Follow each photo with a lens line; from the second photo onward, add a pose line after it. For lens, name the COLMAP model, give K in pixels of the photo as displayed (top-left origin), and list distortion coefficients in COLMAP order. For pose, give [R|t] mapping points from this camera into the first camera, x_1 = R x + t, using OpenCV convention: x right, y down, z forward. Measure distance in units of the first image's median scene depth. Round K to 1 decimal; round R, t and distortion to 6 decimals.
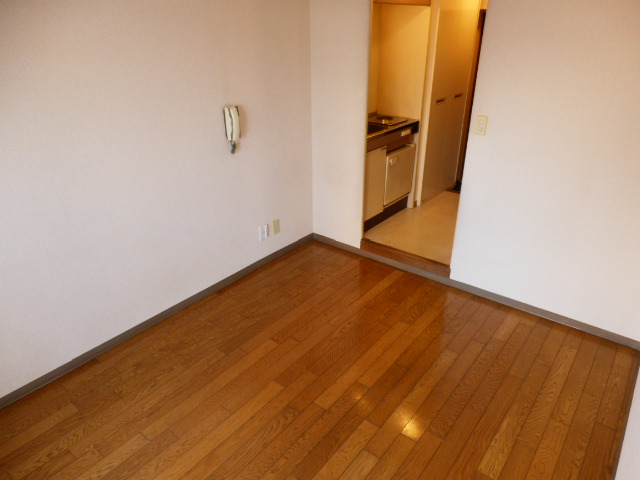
lens RADIAL K [[448.3, 0, 322.4], [0, 448.3, 242.1], [0, 0, 1]] dist [-0.006130, 0.017784]
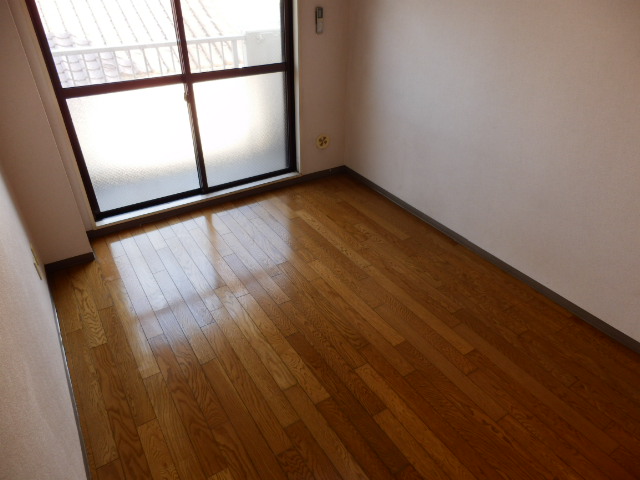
lens RADIAL K [[448.3, 0, 324.8], [0, 448.3, 241.3], [0, 0, 1]] dist [-0.006130, 0.017784]
pose [[-0.319252, 0.524655, -0.789186, 0.653952], [-0.429035, 0.662517, 0.614003, -0.387538], [0.844990, 0.534610, 0.013586, 0.775231]]
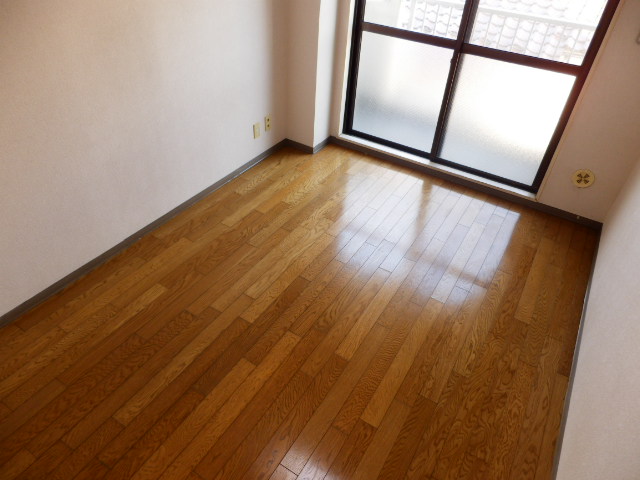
lens RADIAL K [[448.3, 0, 323.6], [0, 448.3, 239.1], [0, 0, 1]] dist [-0.006130, 0.017784]
pose [[-0.991258, 0.043311, -0.124626, 0.047344], [-0.095677, 0.414440, 0.905033, -0.649876], [0.090848, 0.909045, -0.406673, 1.226027]]
